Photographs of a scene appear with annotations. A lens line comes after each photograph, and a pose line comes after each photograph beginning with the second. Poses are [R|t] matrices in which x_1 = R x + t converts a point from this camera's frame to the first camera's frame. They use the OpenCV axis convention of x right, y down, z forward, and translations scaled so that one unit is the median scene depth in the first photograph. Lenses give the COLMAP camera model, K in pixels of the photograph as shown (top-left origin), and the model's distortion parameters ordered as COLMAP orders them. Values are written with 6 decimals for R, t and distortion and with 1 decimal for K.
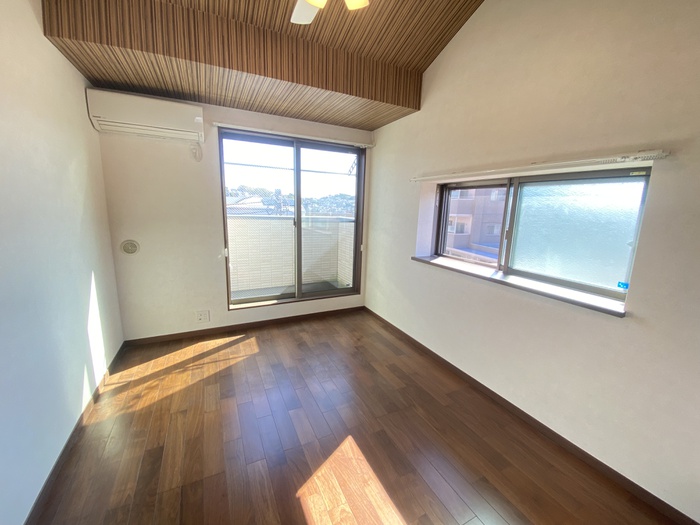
lens RADIAL K [[282.6, 0, 352.1], [0, 282.6, 258.1], [0, 0, 1]] dist [-0.005921, -0.009801]
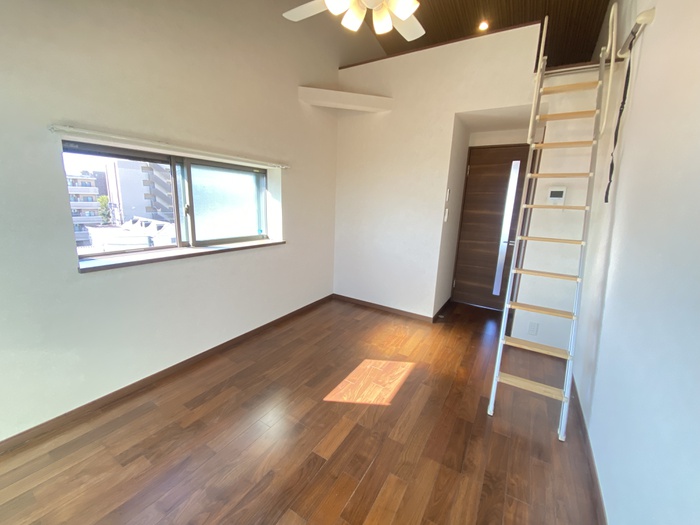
lens RADIAL K [[282.6, 0, 347.6], [0, 282.6, 258.1], [0, 0, 1]] dist [-0.005921, -0.009801]
pose [[-0.527954, -0.213611, 0.821970, -0.552154], [0.098800, 0.945832, 0.309259, -0.152194], [-0.843507, 0.244485, -0.478251, 0.849576]]
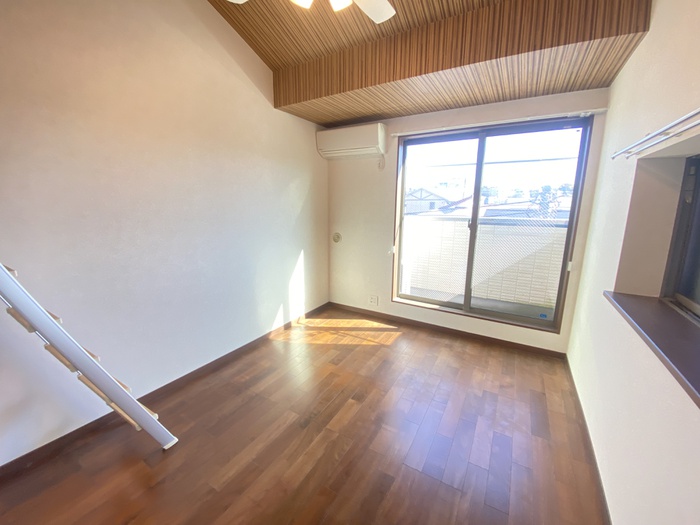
lens RADIAL K [[282.6, 0, 345.4], [0, 282.6, 257.1], [0, 0, 1]] dist [-0.005921, -0.009801]
pose [[0.525911, 0.130770, -0.840427, 0.418172], [-0.140120, 0.987930, 0.066039, -0.038103], [0.838918, 0.083030, 0.537887, 0.261455]]
